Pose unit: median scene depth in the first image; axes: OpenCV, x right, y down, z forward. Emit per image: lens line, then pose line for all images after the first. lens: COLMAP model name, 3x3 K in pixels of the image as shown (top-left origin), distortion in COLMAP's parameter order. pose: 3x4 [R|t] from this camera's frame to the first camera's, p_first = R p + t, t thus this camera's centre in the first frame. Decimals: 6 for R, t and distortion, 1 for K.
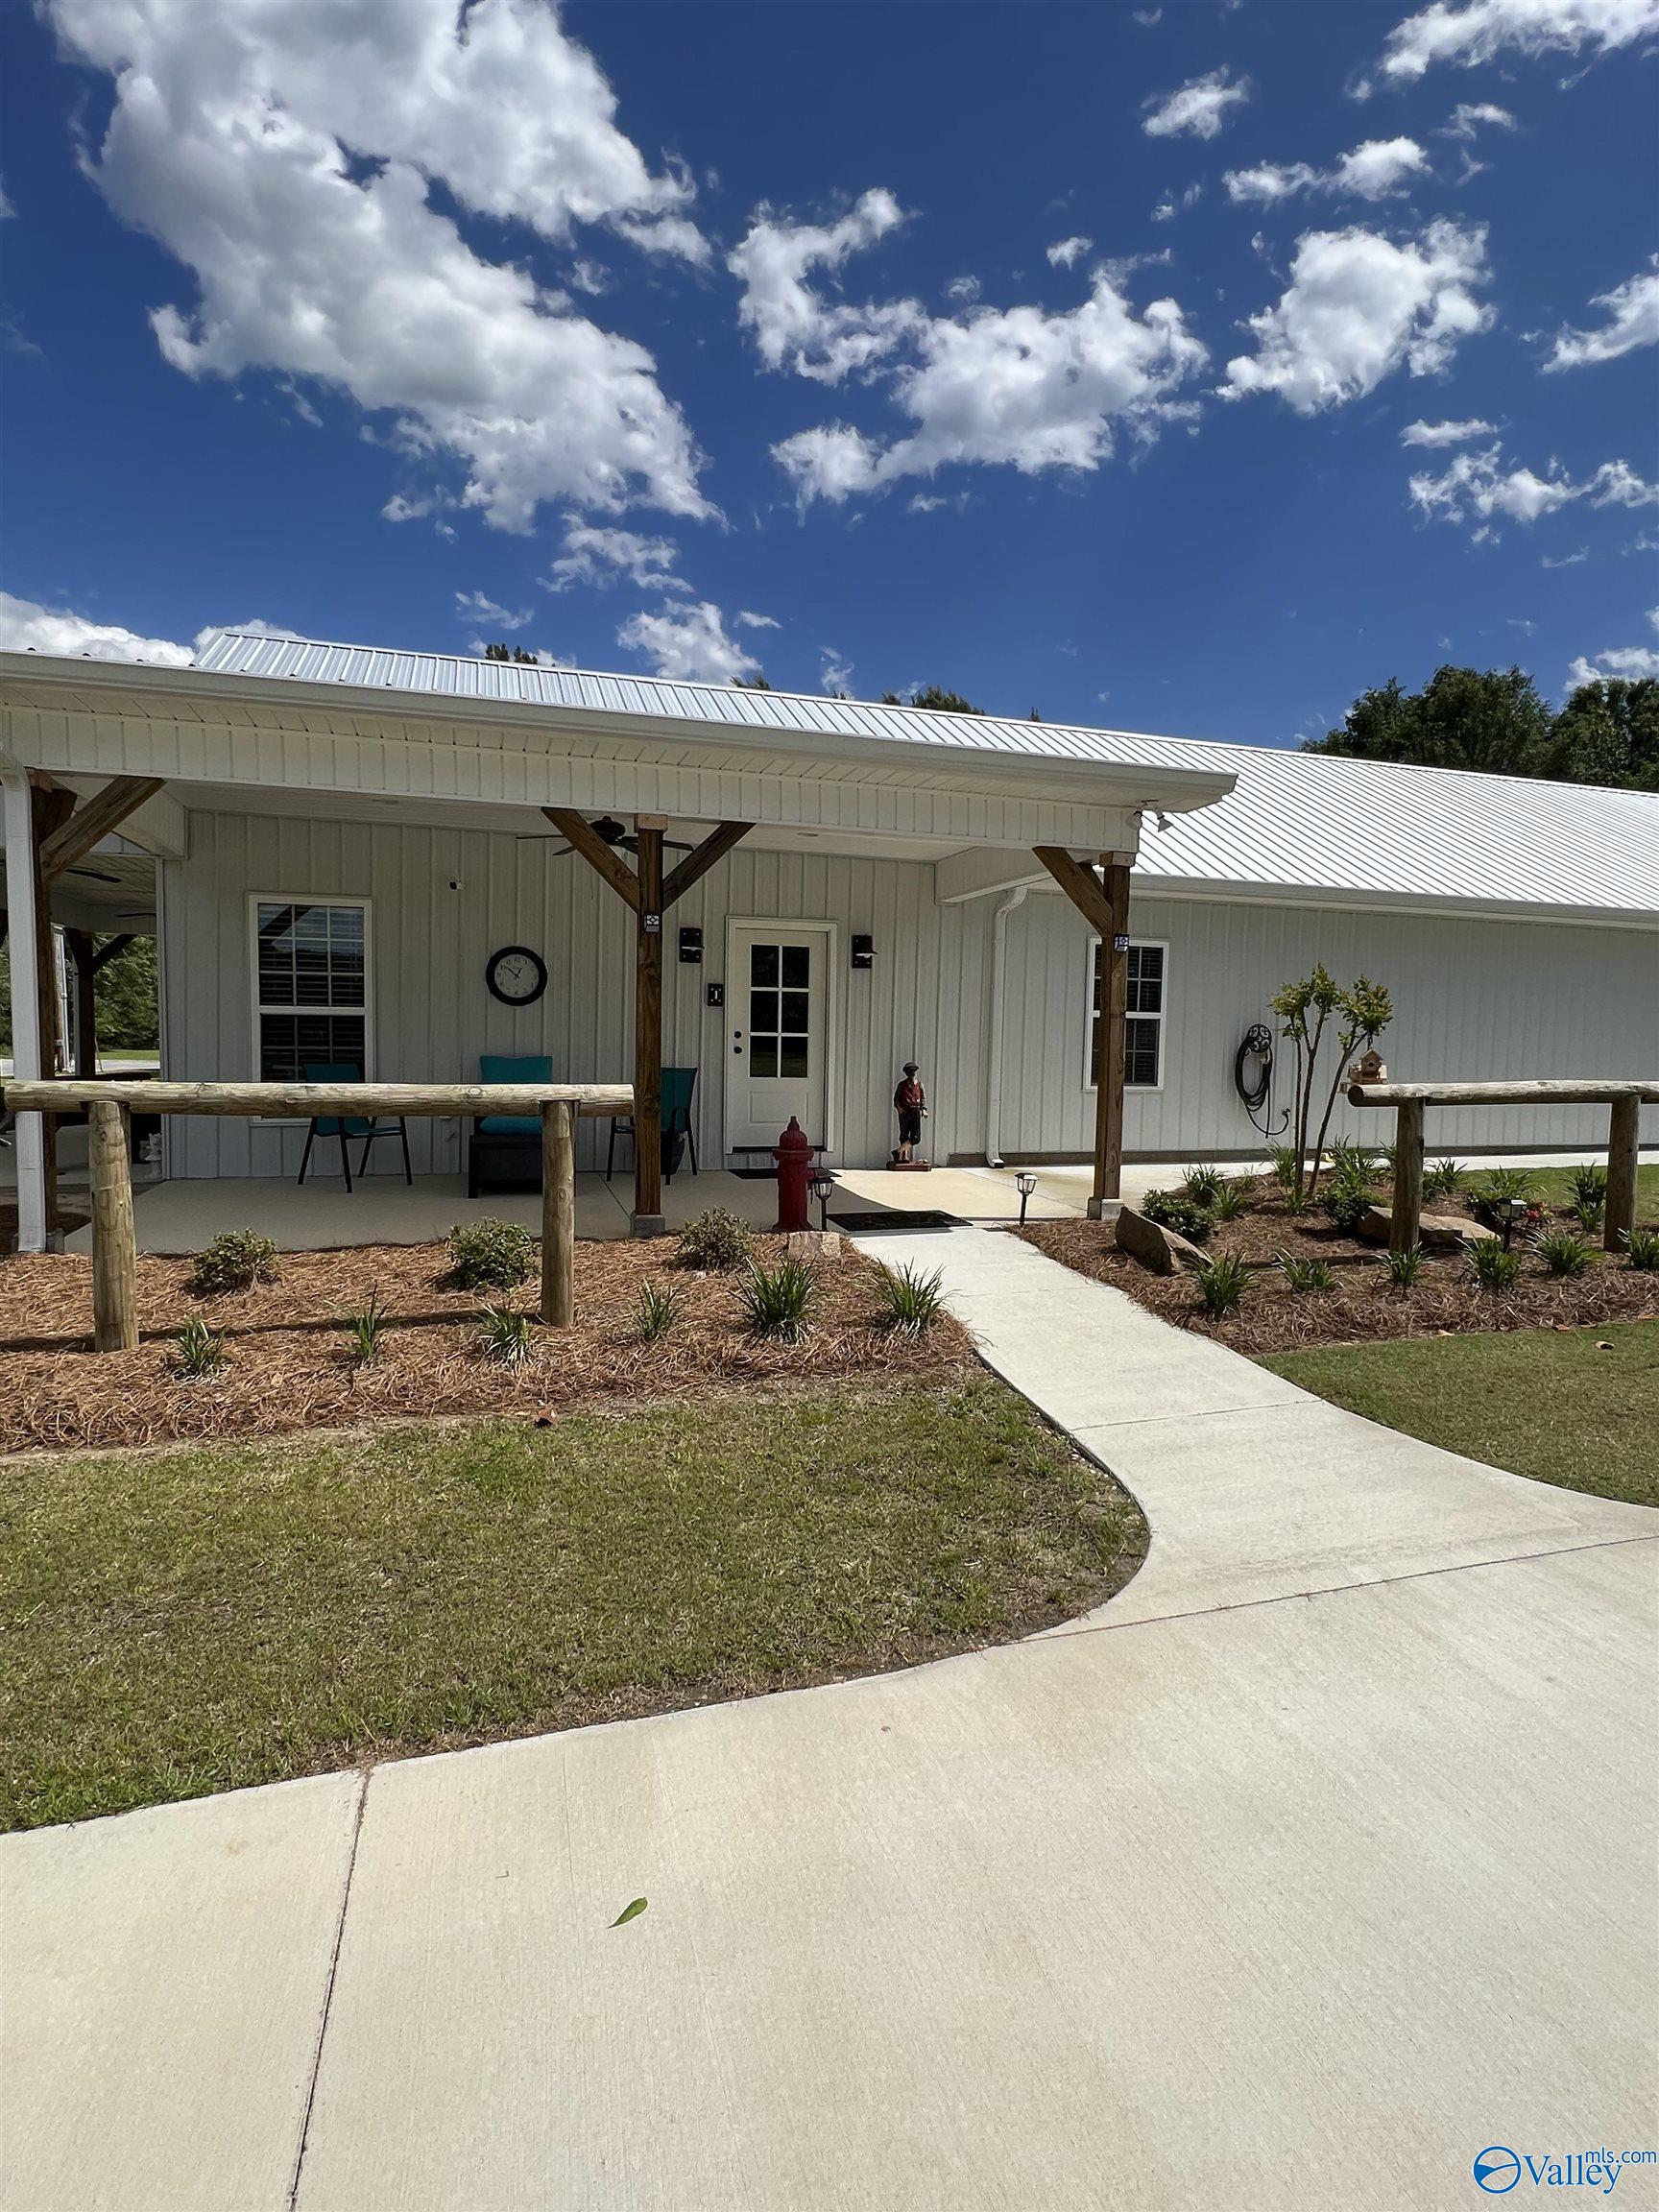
lens RADIAL K [[1123.5, 0, 832.9], [0, 1123.5, 1098.6], [0, 0, 1]] dist [-0.001439, -0.000145]
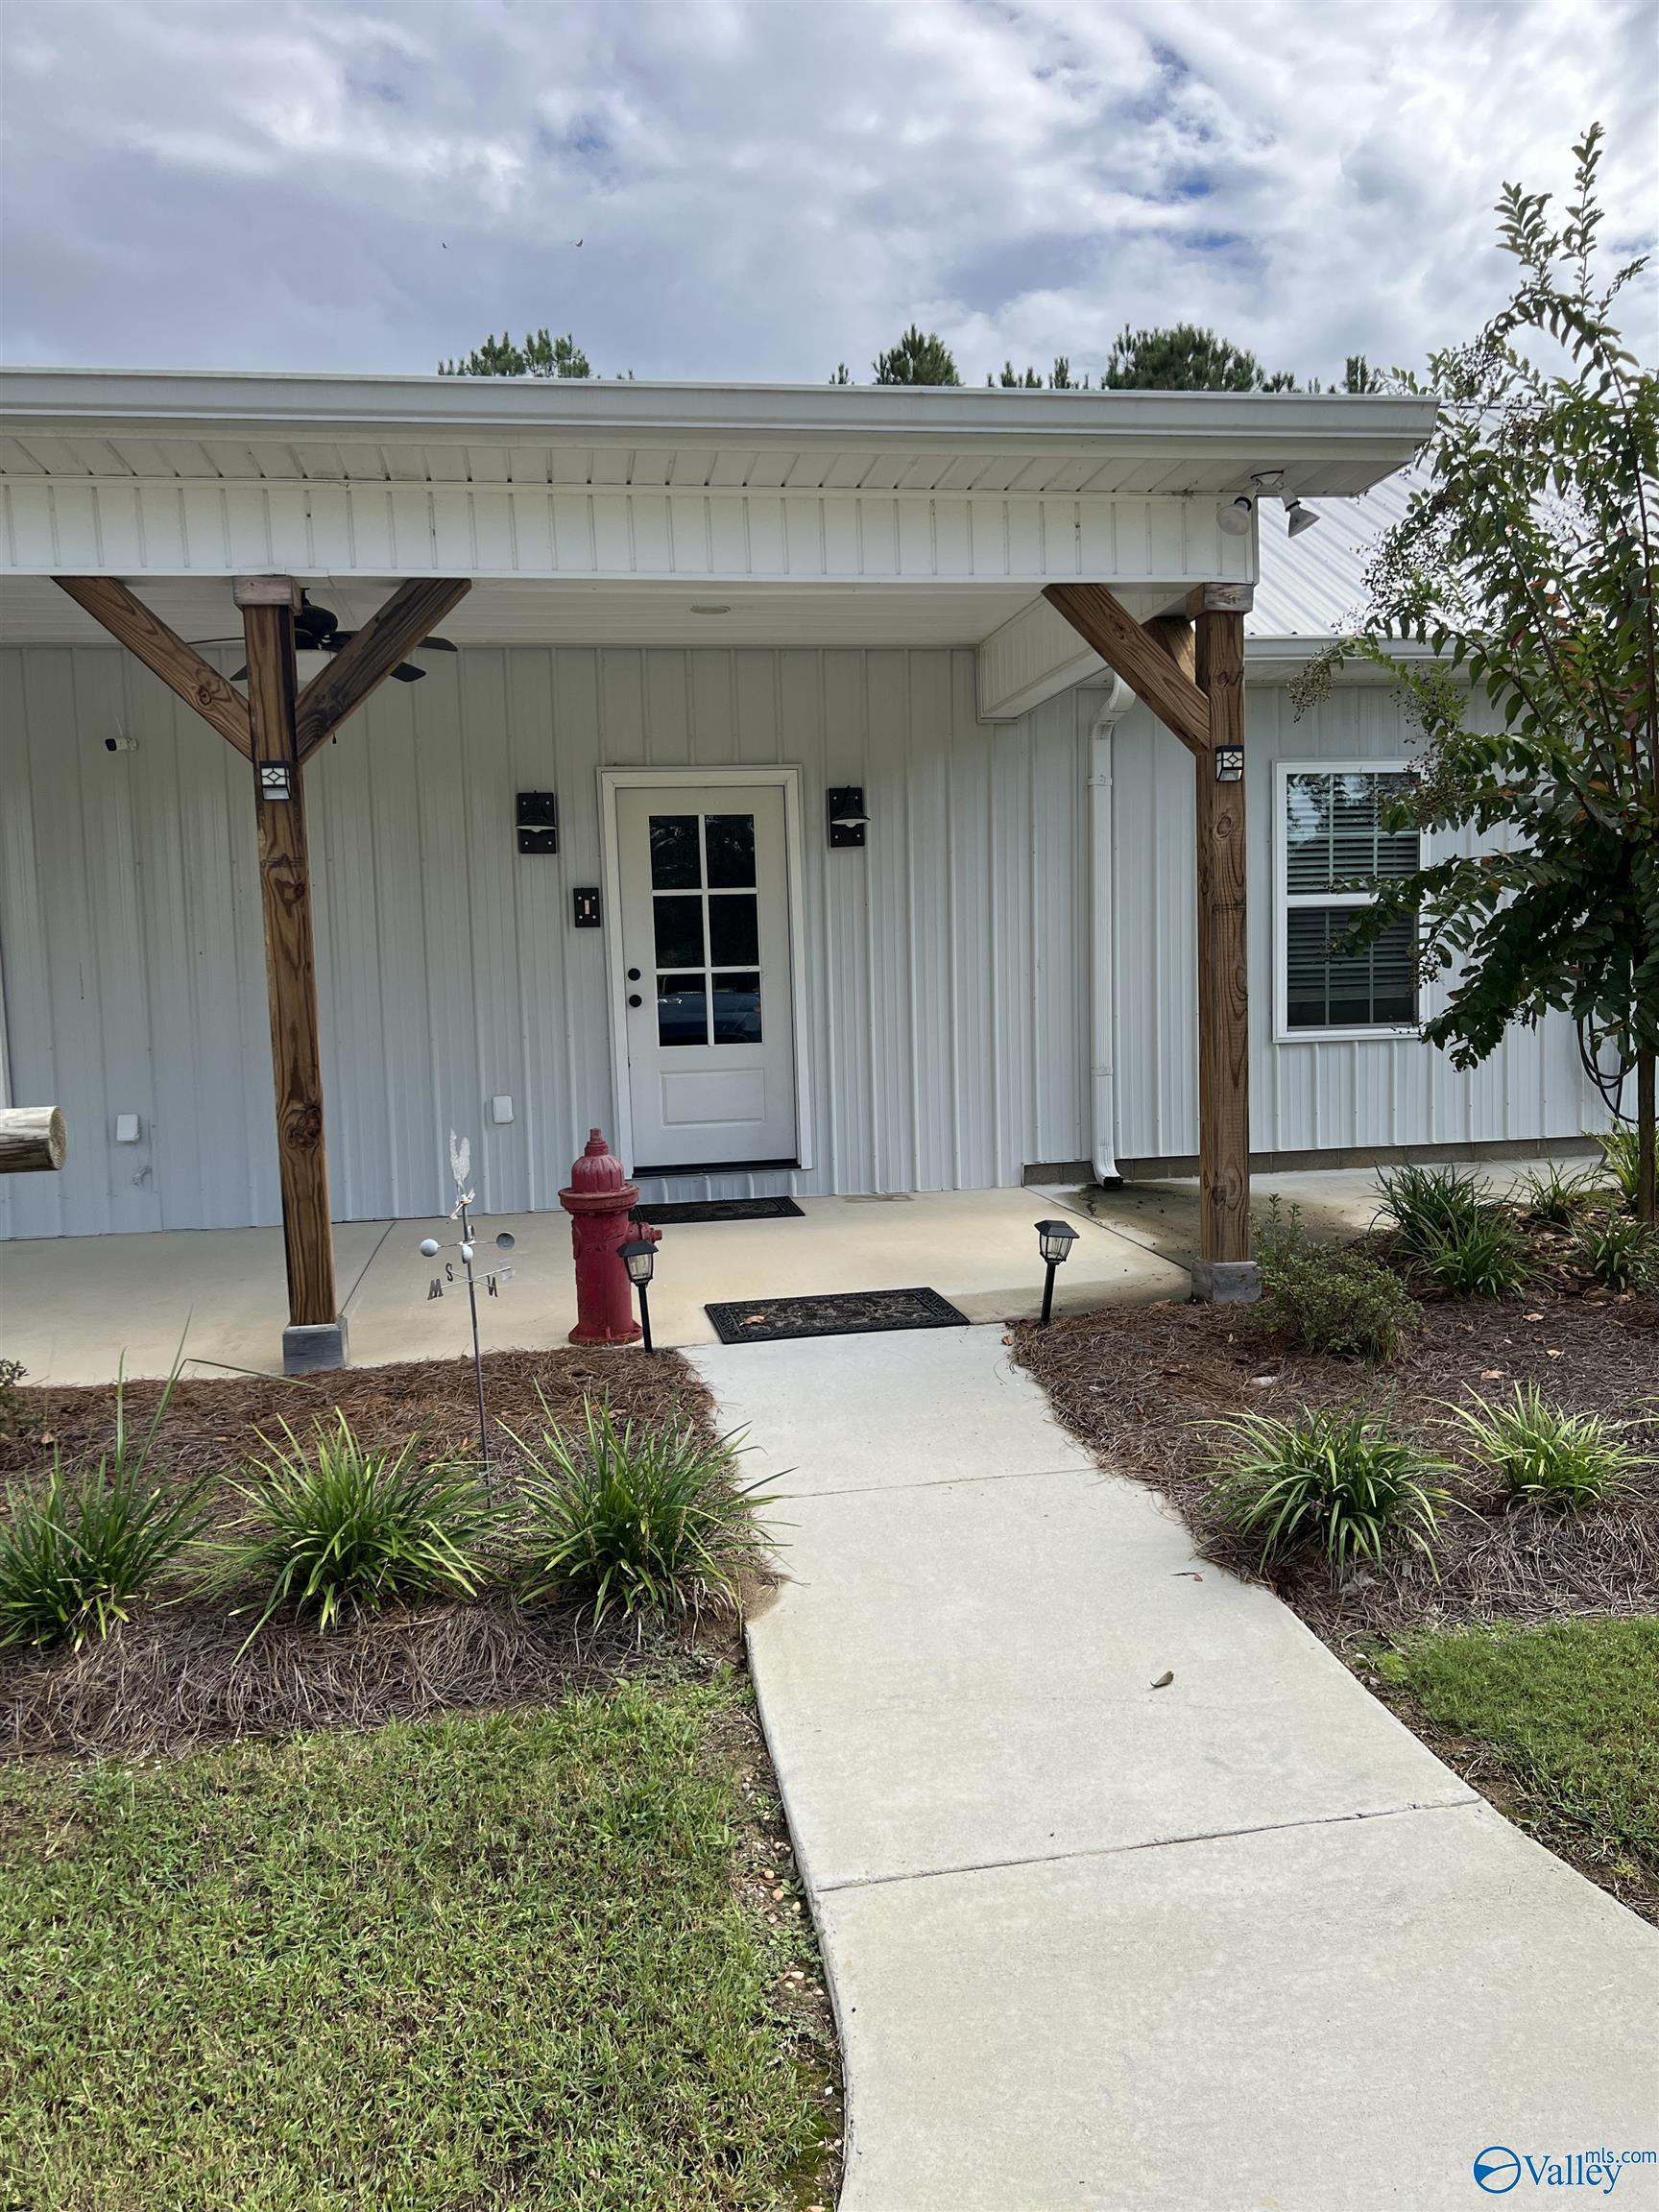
lens RADIAL K [[1653.0, 0, 837.5], [0, 1653.0, 1116.7], [0, 0, 1]] dist [0.045563, -0.051448]
pose [[0.988748, -0.036728, -0.145014, 0.150299], [0.042455, 0.998428, 0.036595, -0.011196], [0.143442, -0.042340, 0.988753, 0.180696]]
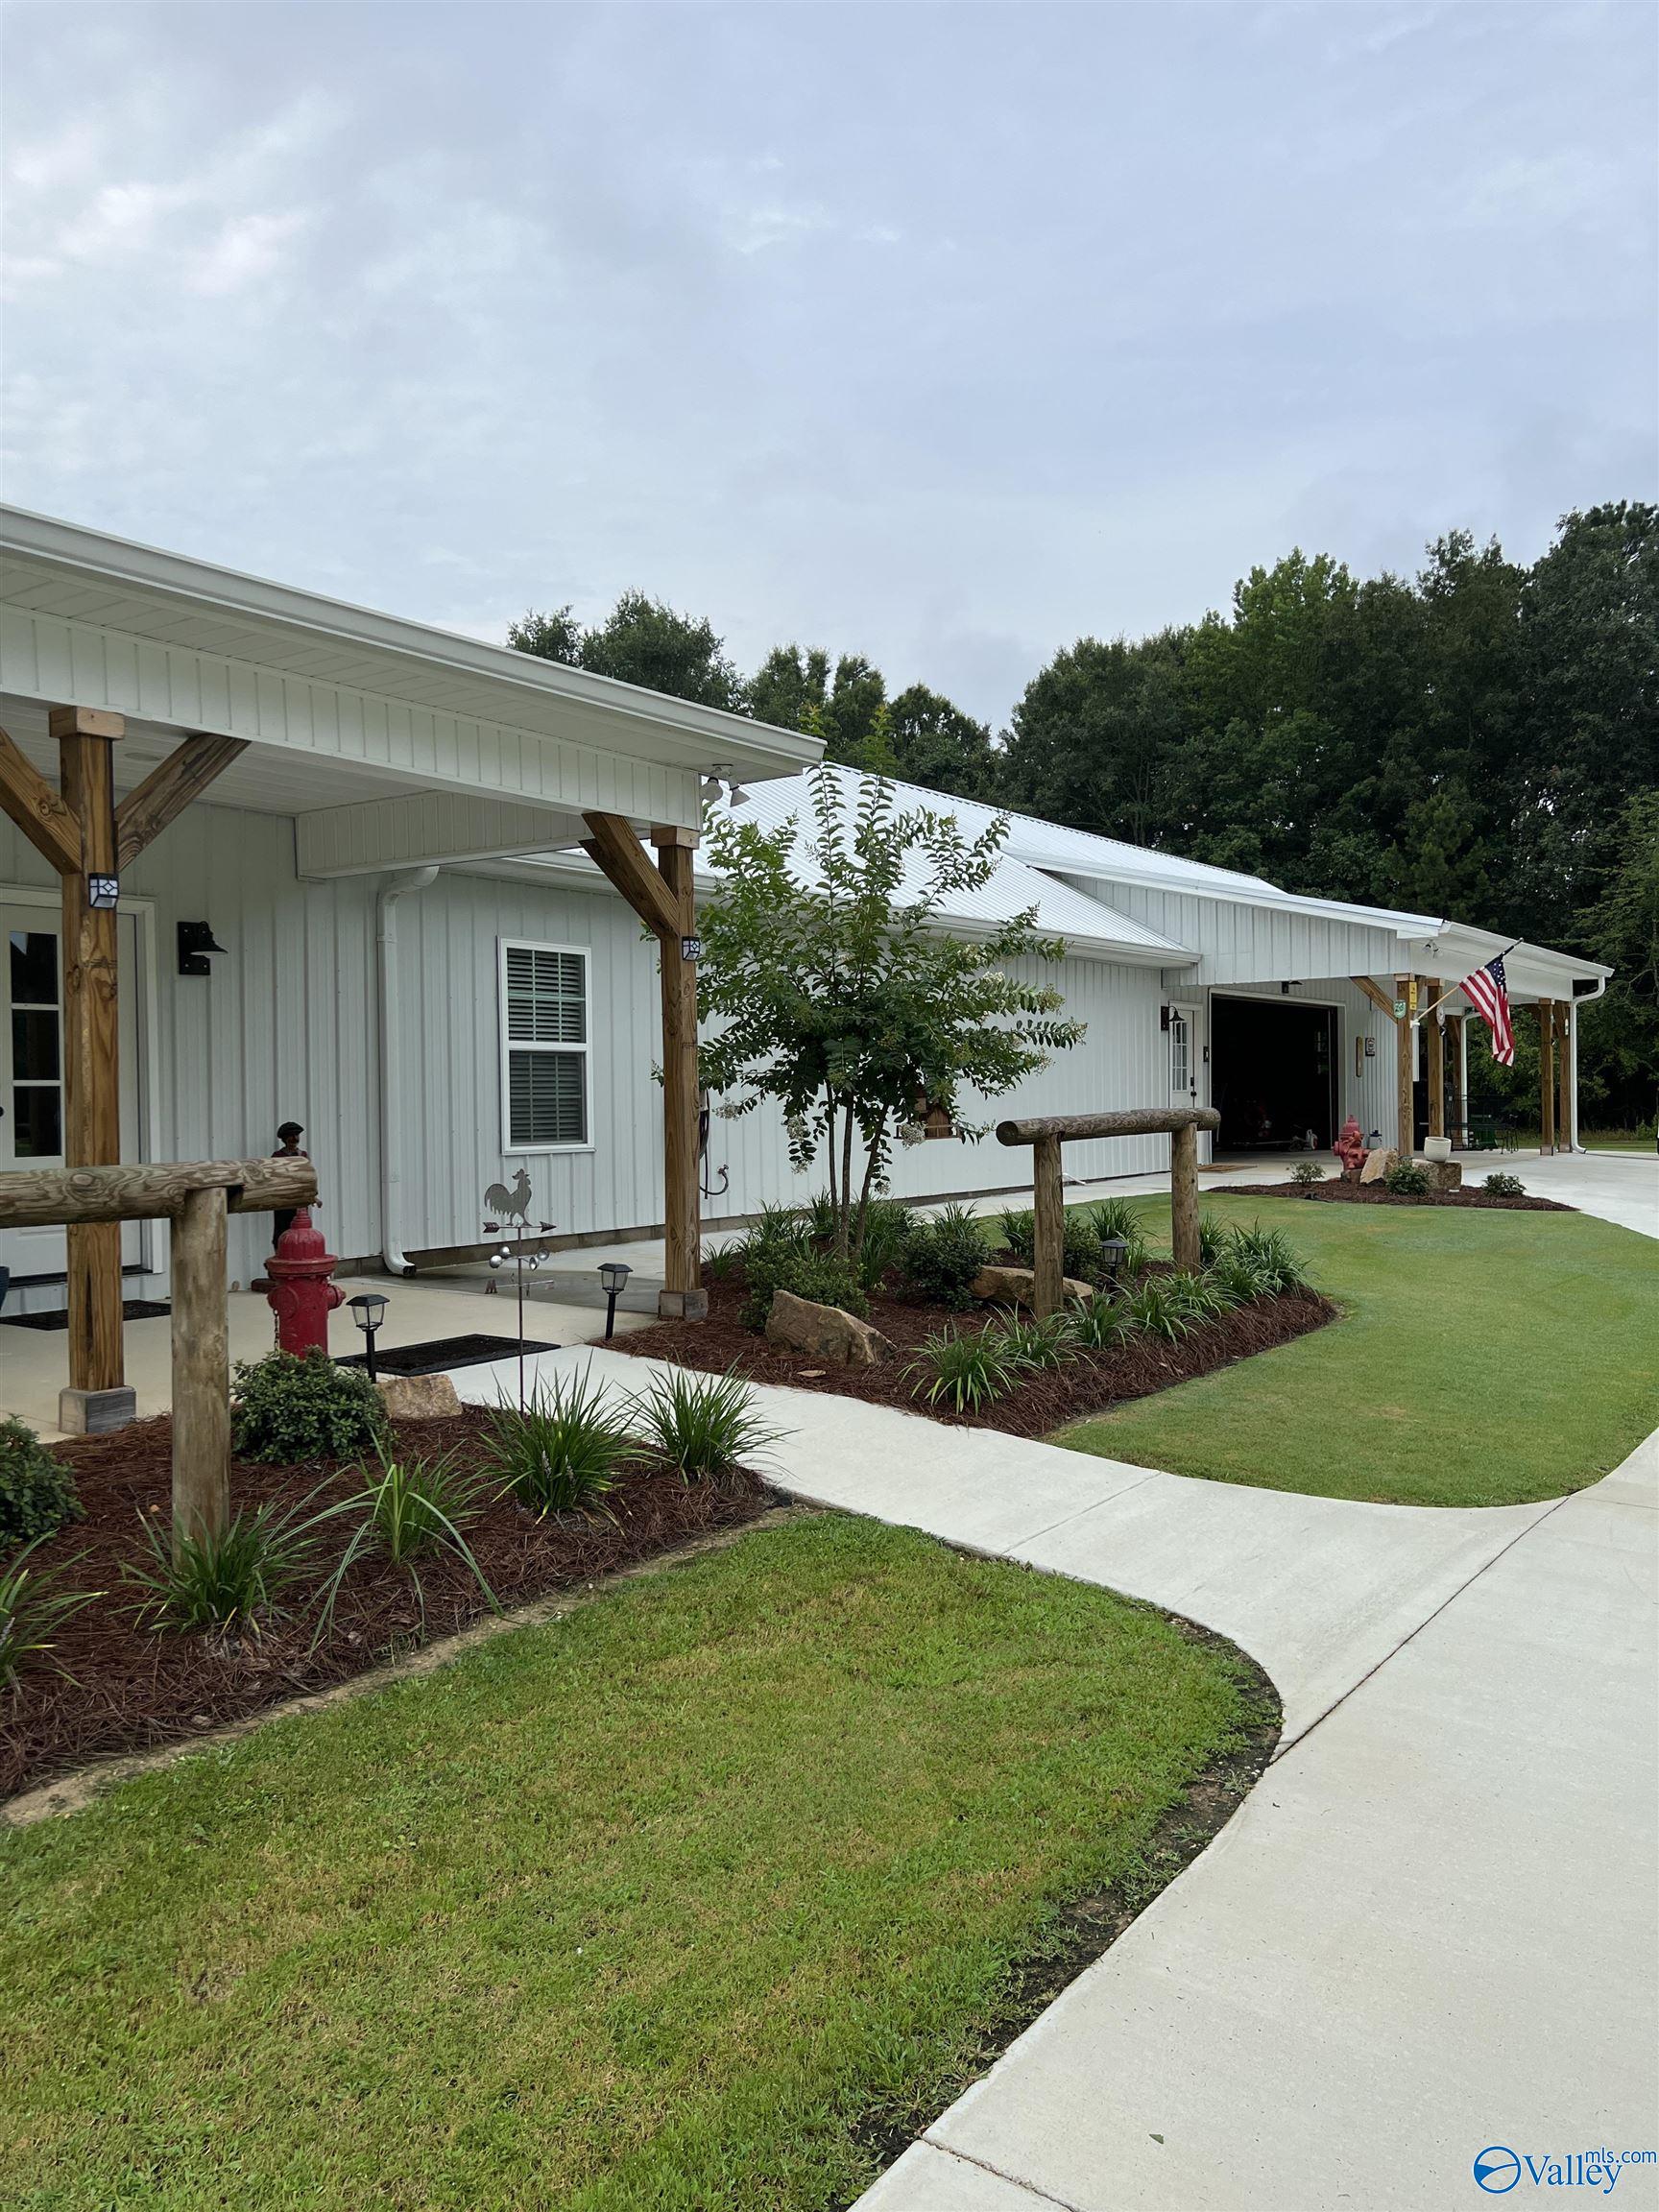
lens RADIAL K [[1653.0, 0, 837.5], [0, 1653.0, 1116.7], [0, 0, 1]] dist [0.045563, -0.051448]
pose [[0.796574, -0.033832, 0.603593, -0.276495], [0.056020, 0.998268, -0.017977, -0.000353], [-0.601939, 0.048133, 0.797090, 0.052201]]
